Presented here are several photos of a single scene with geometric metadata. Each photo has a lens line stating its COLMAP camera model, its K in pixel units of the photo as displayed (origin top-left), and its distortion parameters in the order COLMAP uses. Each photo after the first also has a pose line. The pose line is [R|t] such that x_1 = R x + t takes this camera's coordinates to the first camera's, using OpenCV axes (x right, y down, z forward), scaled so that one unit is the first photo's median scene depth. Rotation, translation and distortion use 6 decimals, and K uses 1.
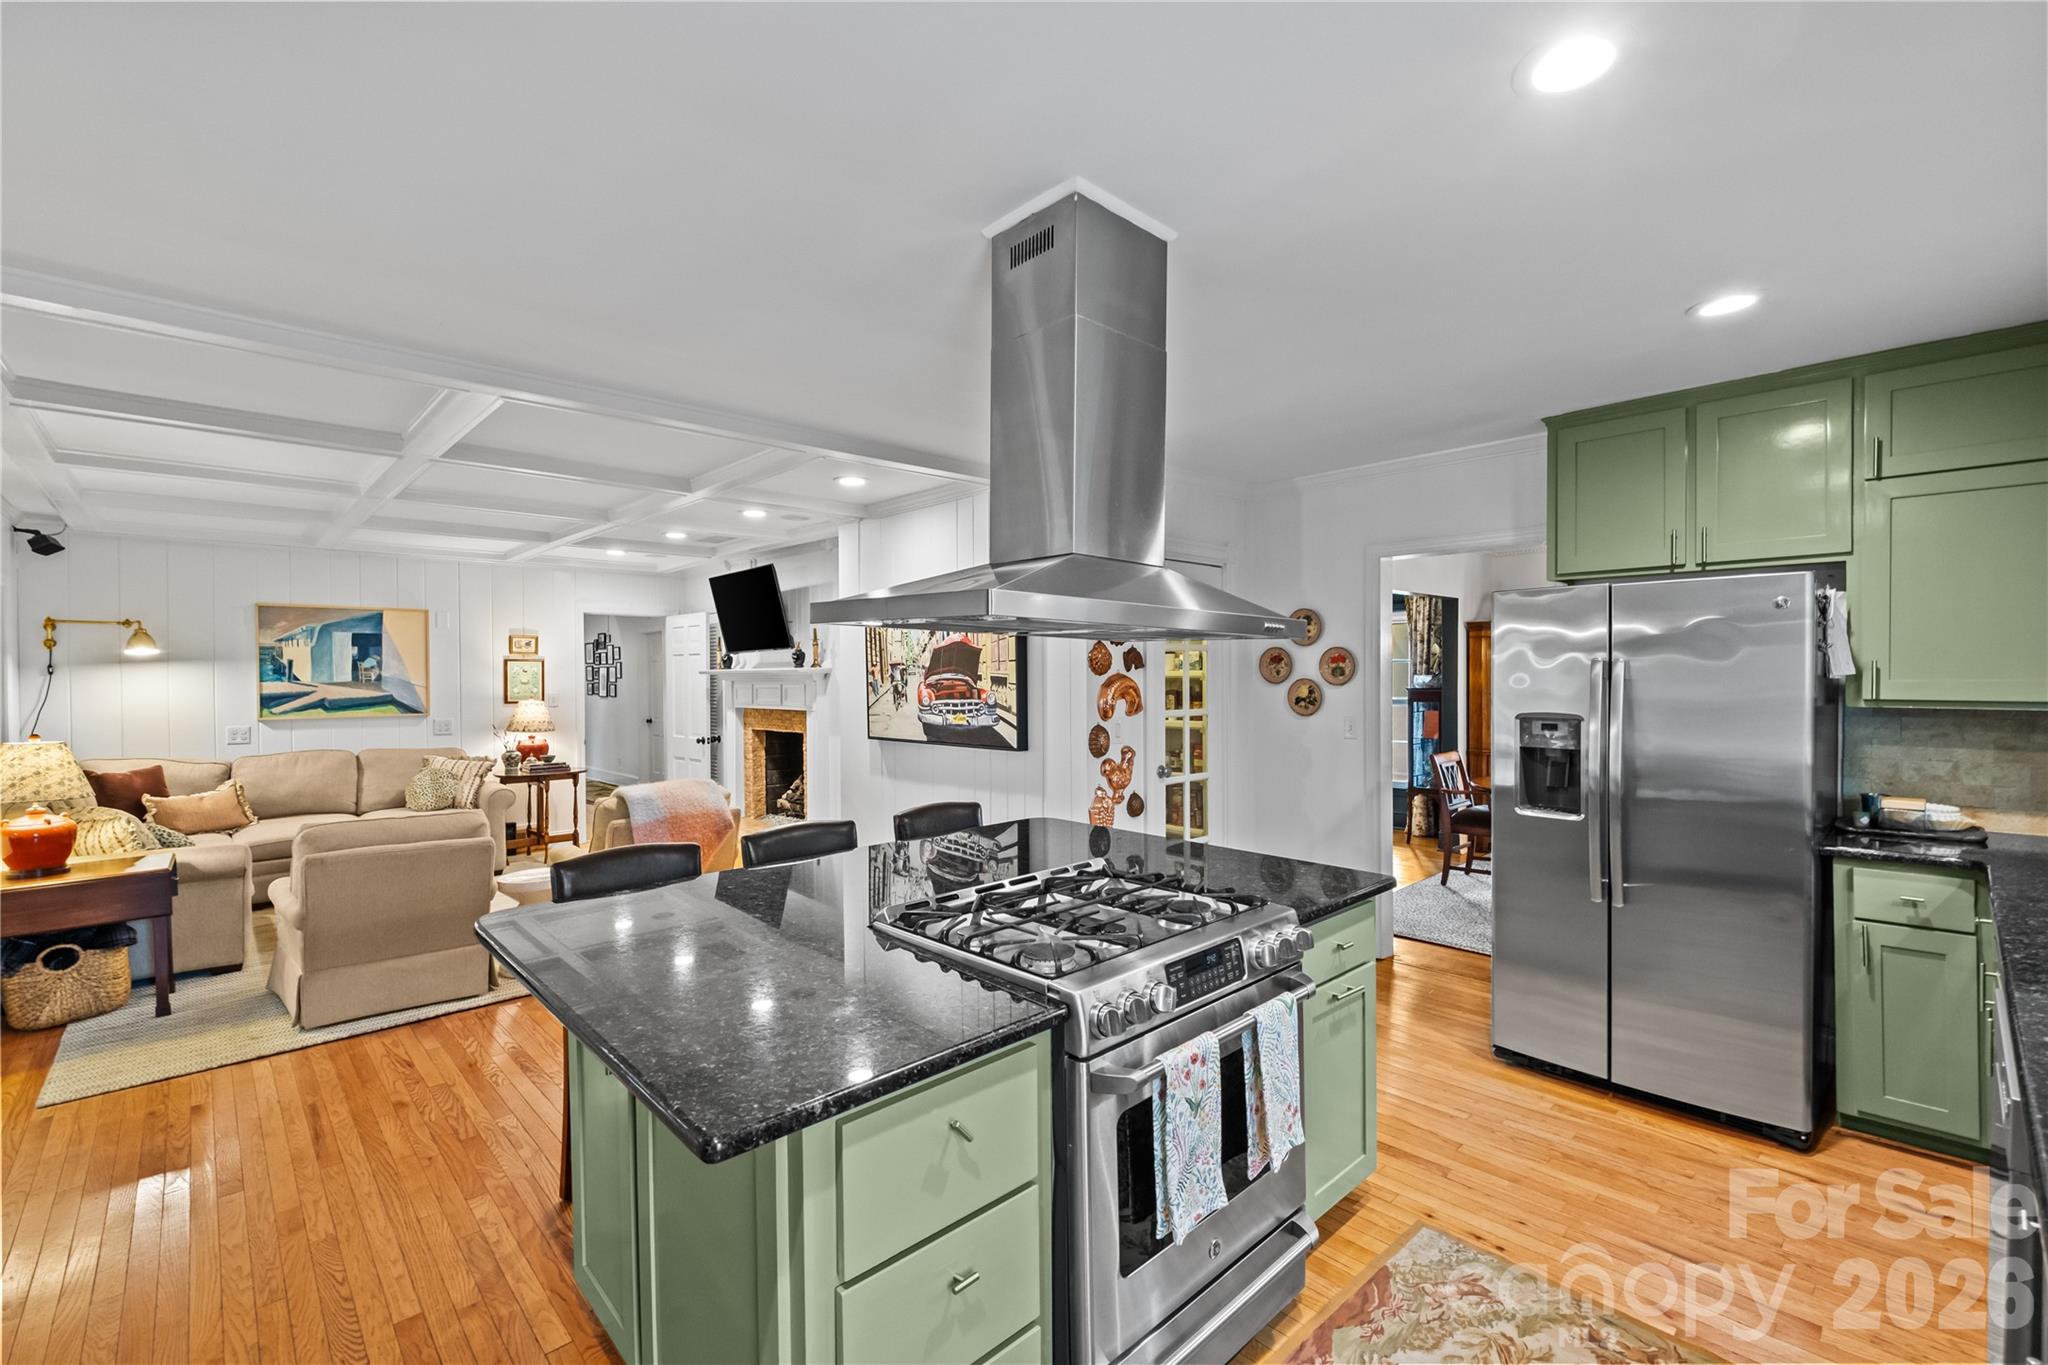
lens RADIAL K [[889.8, 0, 1034.4], [0, 889.8, 687.2], [0, 0, 1]] dist [0.003886, -0.005180]
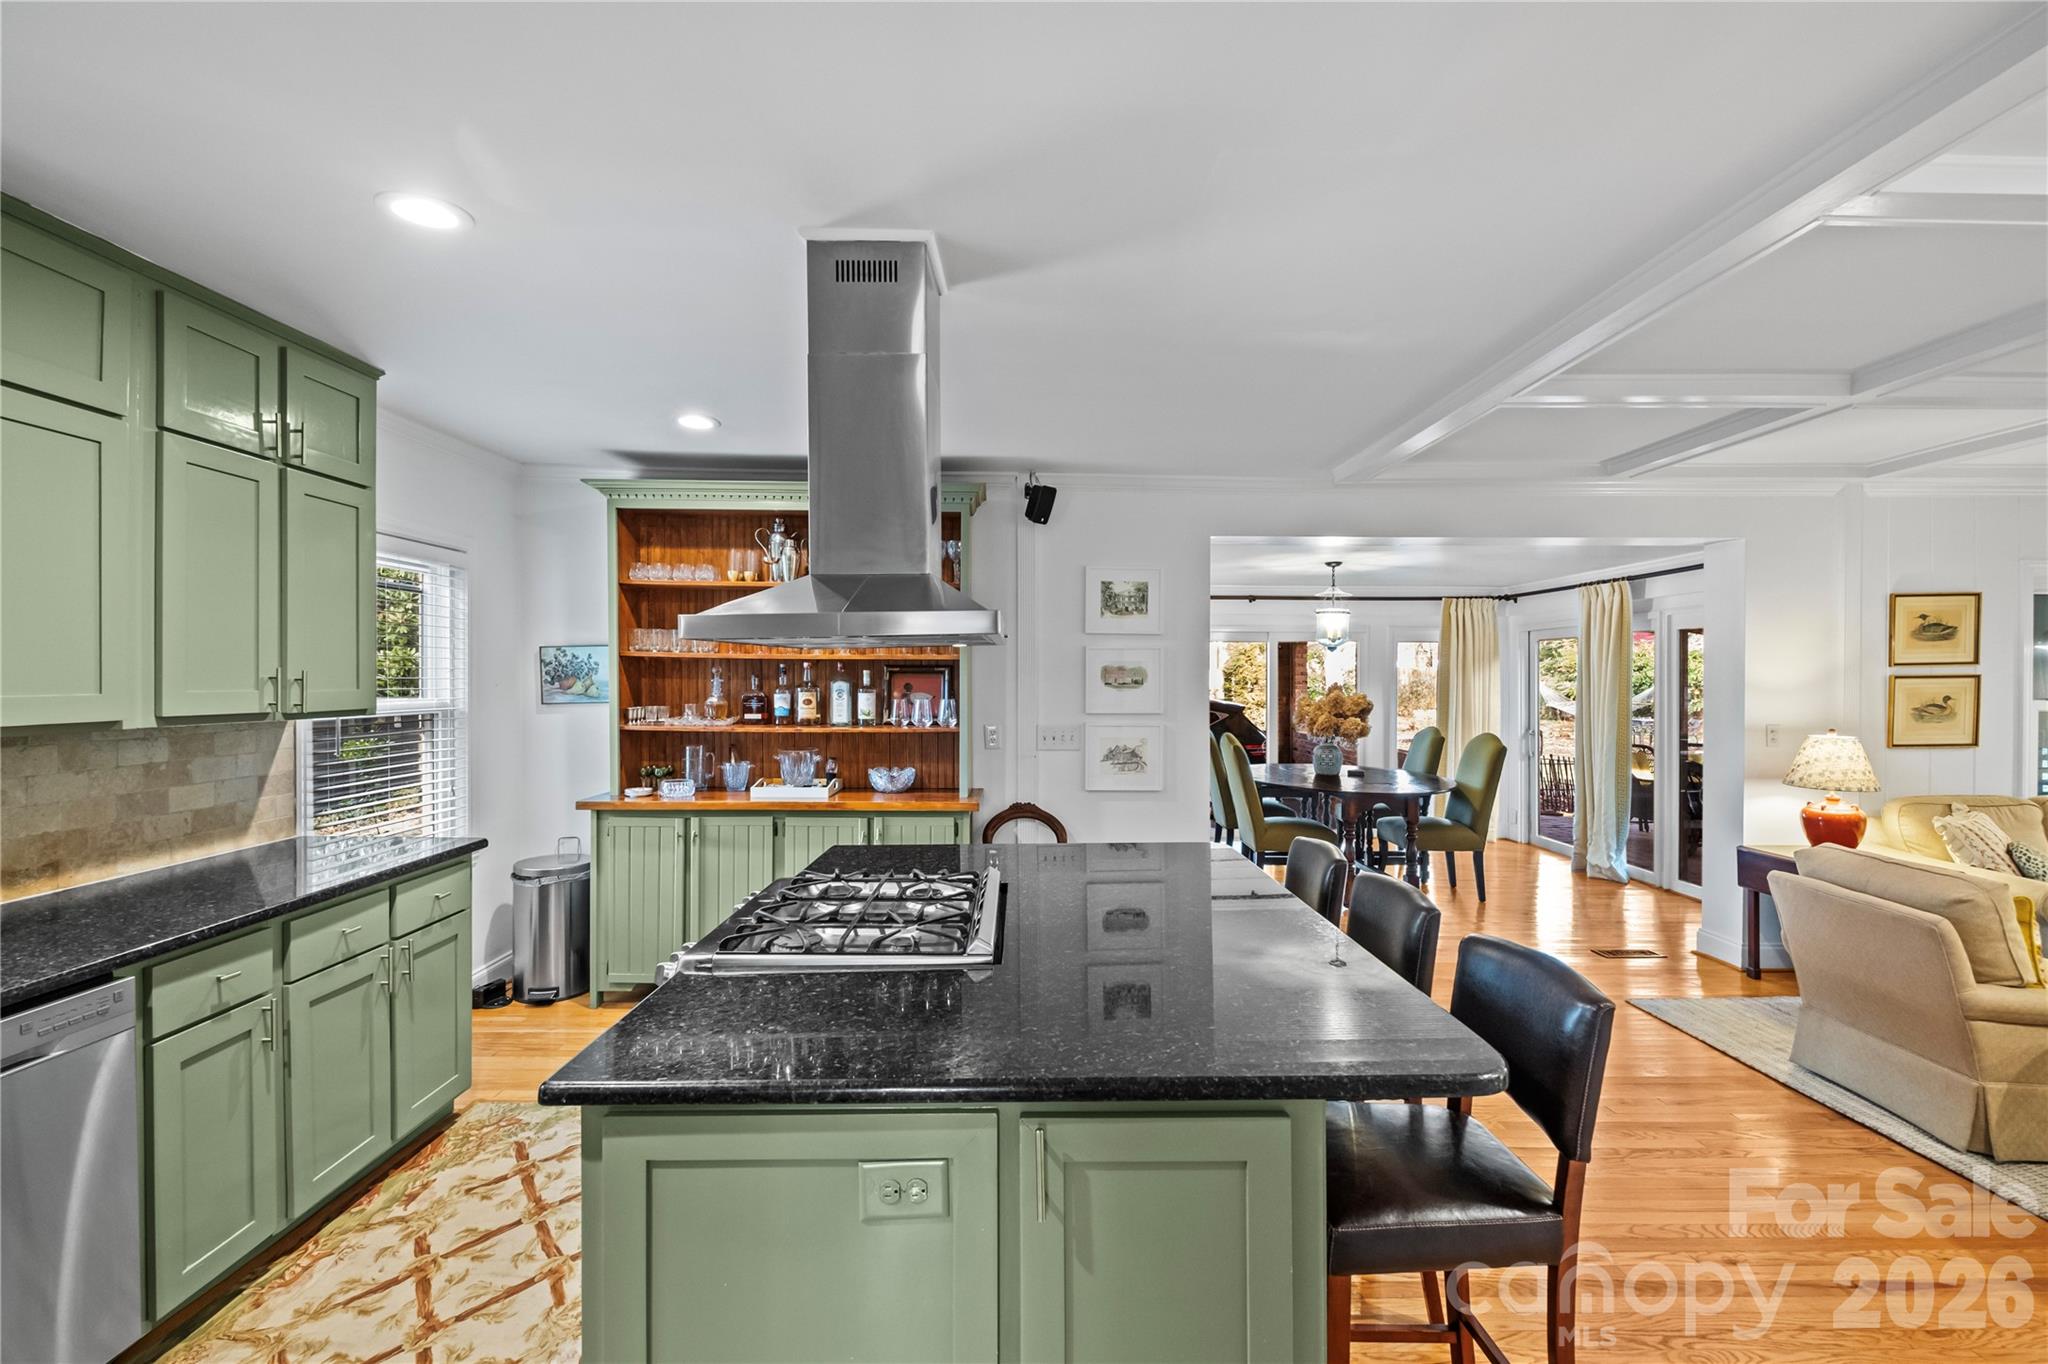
lens RADIAL K [[889.8, 0, 1038.7], [0, 889.8, 679.5], [0, 0, 1]] dist [0.003886, -0.005180]
pose [[-0.669798, 0.008159, -0.742498, 0.252692], [-0.008862, 0.999781, 0.018981, -0.014806], [0.742490, 0.019294, -0.669579, 0.677072]]
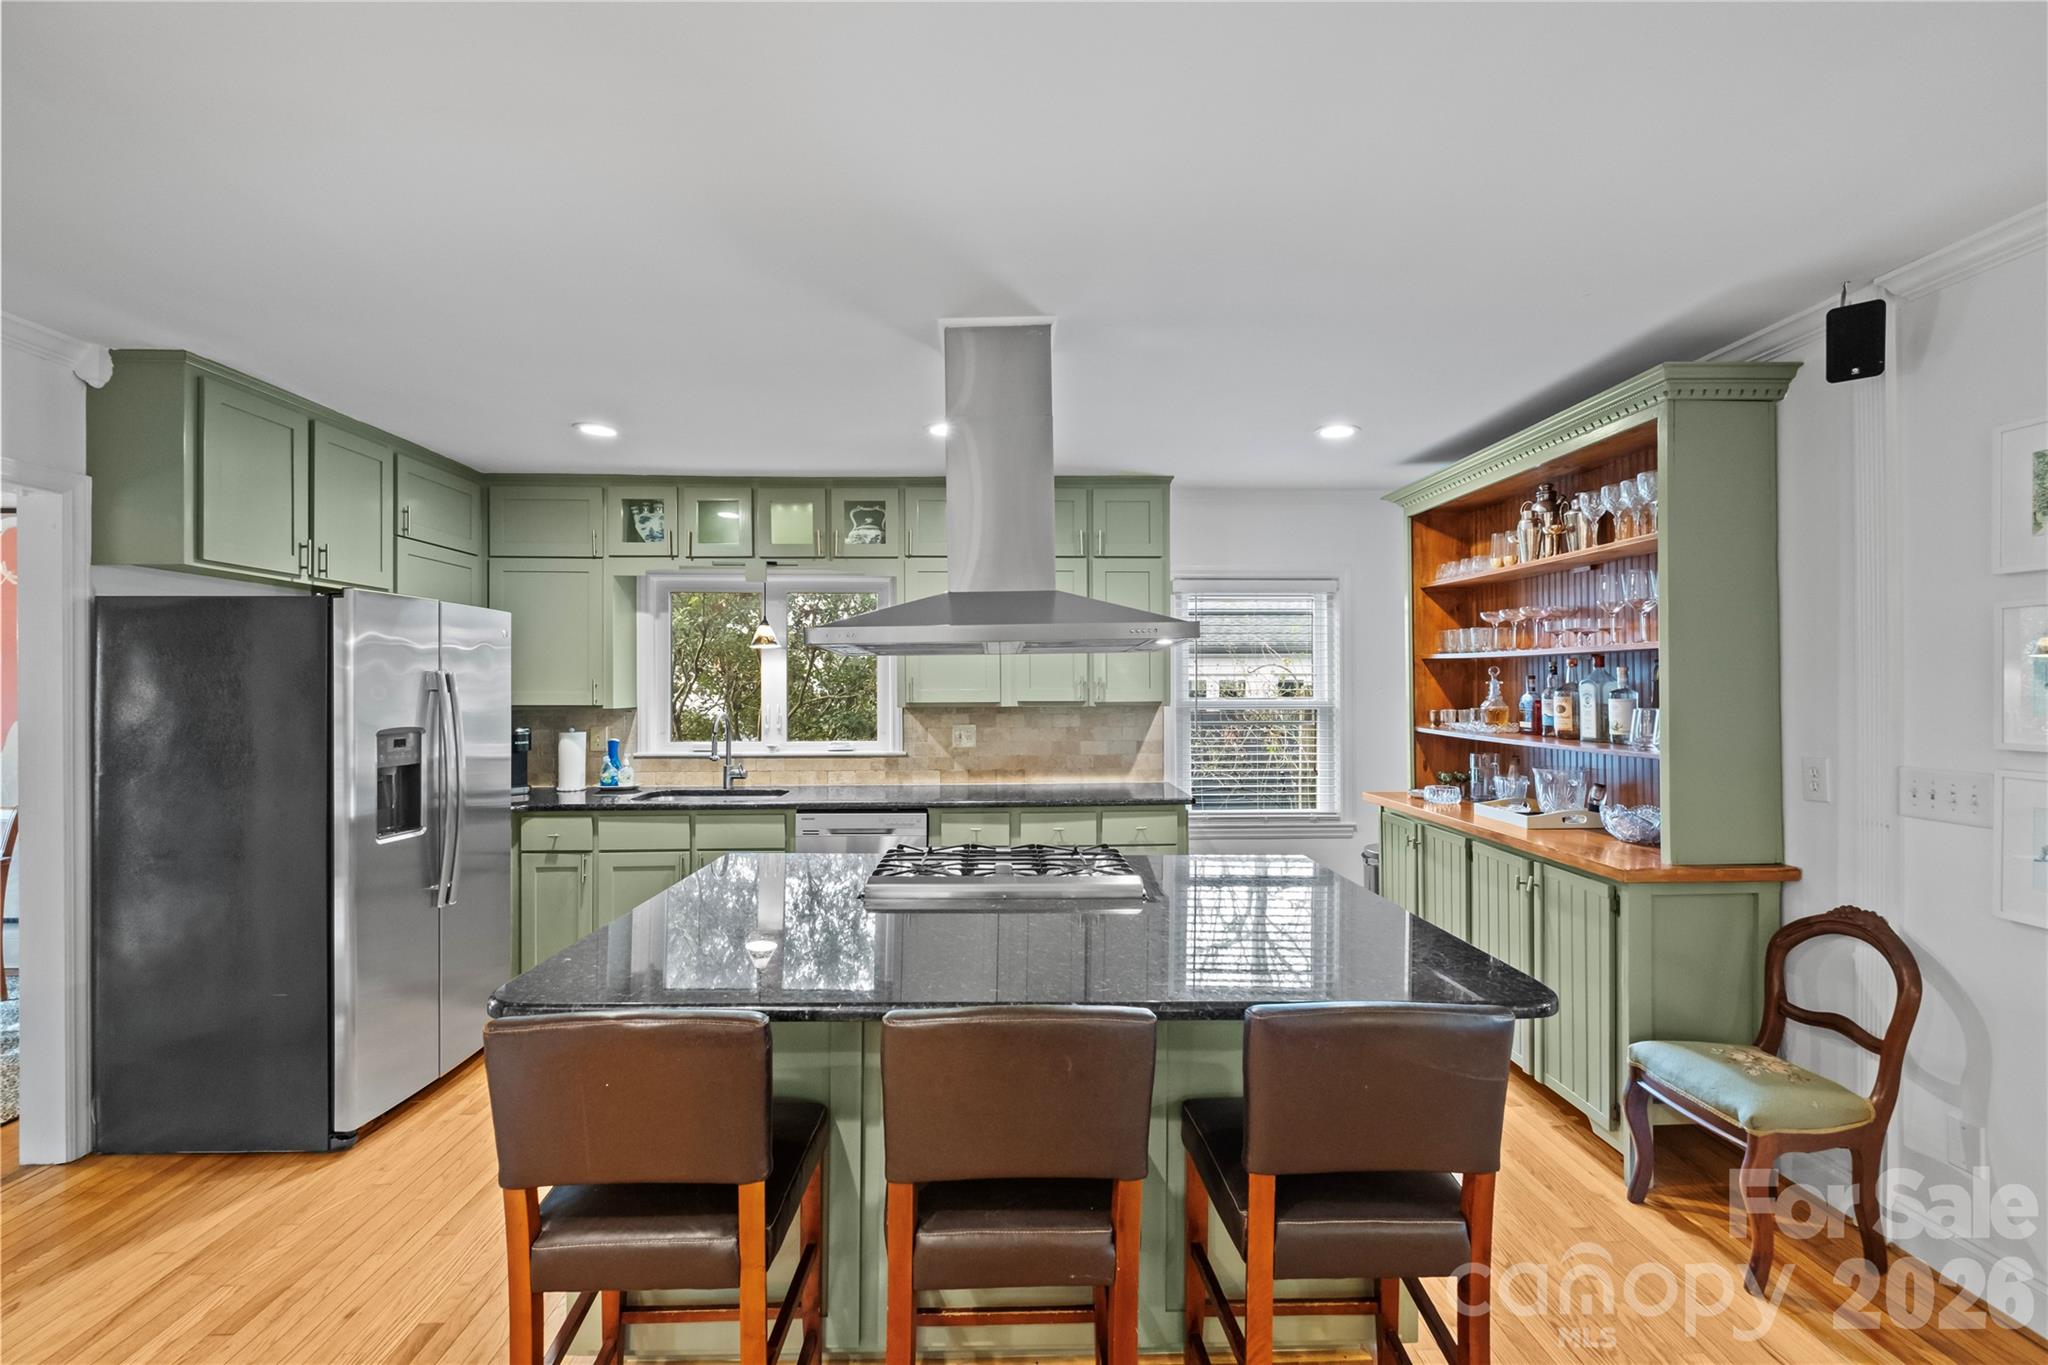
lens RADIAL K [[889.8, 0, 1024.7], [0, 889.8, 681.9], [0, 0, 1]] dist [0.003886, -0.005180]
pose [[-0.748312, 0.012729, 0.663225, -0.301766], [0.017938, 0.999839, 0.001051, -0.005043], [-0.663105, 0.012684, -0.748419, 0.710659]]
